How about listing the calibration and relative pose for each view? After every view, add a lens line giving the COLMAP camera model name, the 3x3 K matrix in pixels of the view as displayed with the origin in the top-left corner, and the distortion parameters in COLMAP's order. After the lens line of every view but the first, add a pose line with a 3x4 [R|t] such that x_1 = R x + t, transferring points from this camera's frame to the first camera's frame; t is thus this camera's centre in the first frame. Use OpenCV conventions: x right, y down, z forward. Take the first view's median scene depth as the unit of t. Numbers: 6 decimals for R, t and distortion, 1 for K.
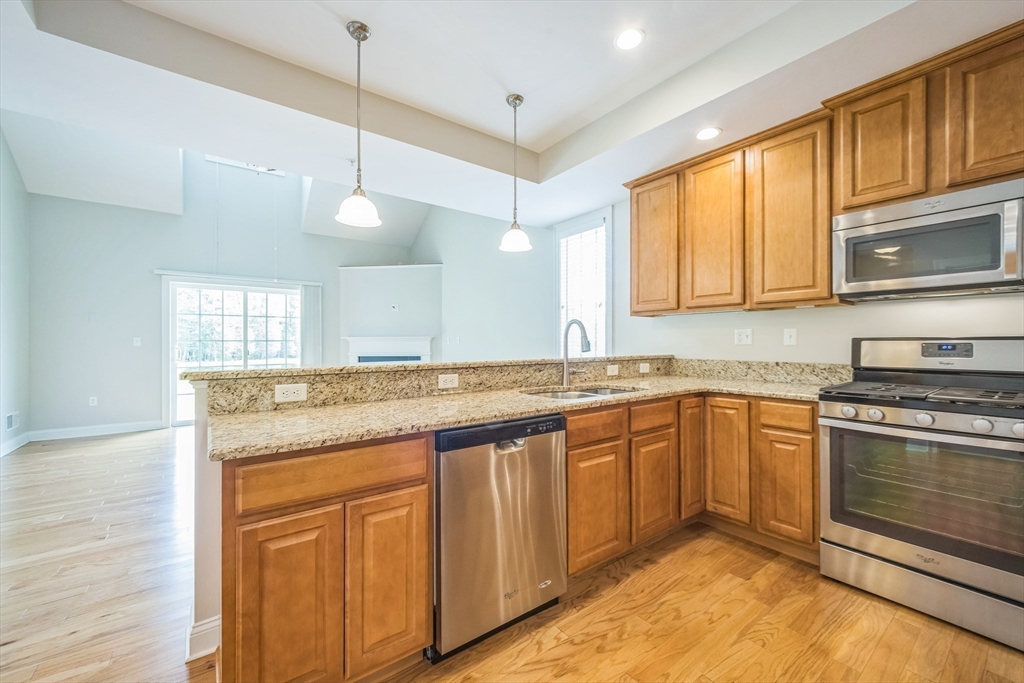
lens RADIAL K [[407.2, 0, 512.0], [0, 407.2, 341.5], [0, 0, 1]] dist [-0.000857, 0.000077]
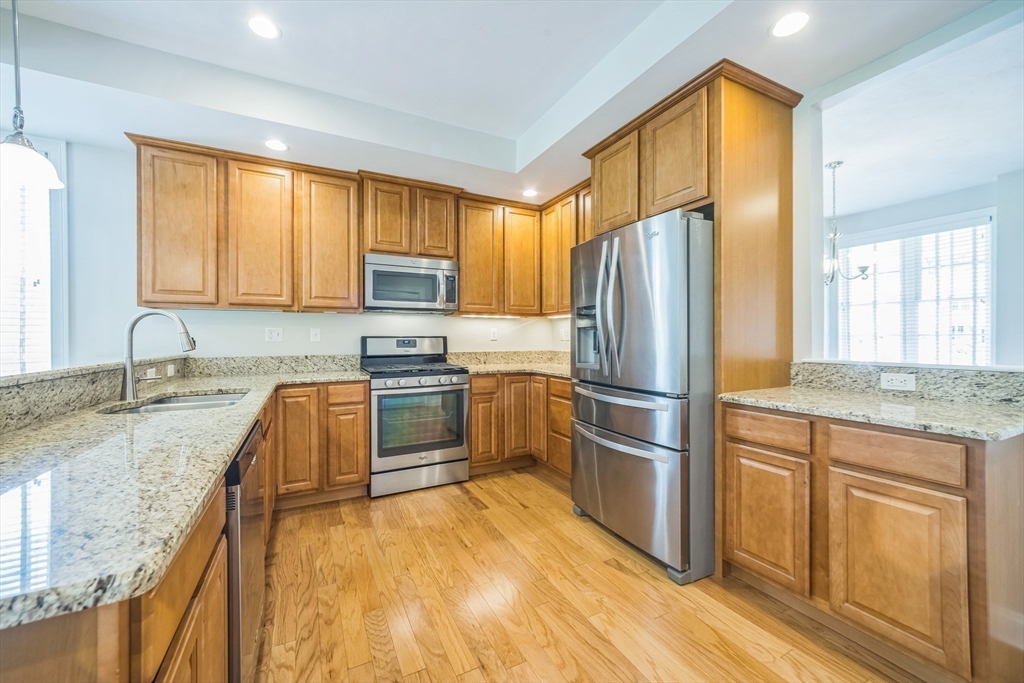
lens RADIAL K [[407.2, 0, 512.0], [0, 407.2, 341.5], [0, 0, 1]] dist [-0.000857, 0.000077]
pose [[0.153248, -0.005960, 0.988170, -0.539166], [-0.000101, 0.999982, 0.006047, 0.000950], [-0.988188, -0.001027, 0.153245, 0.244139]]
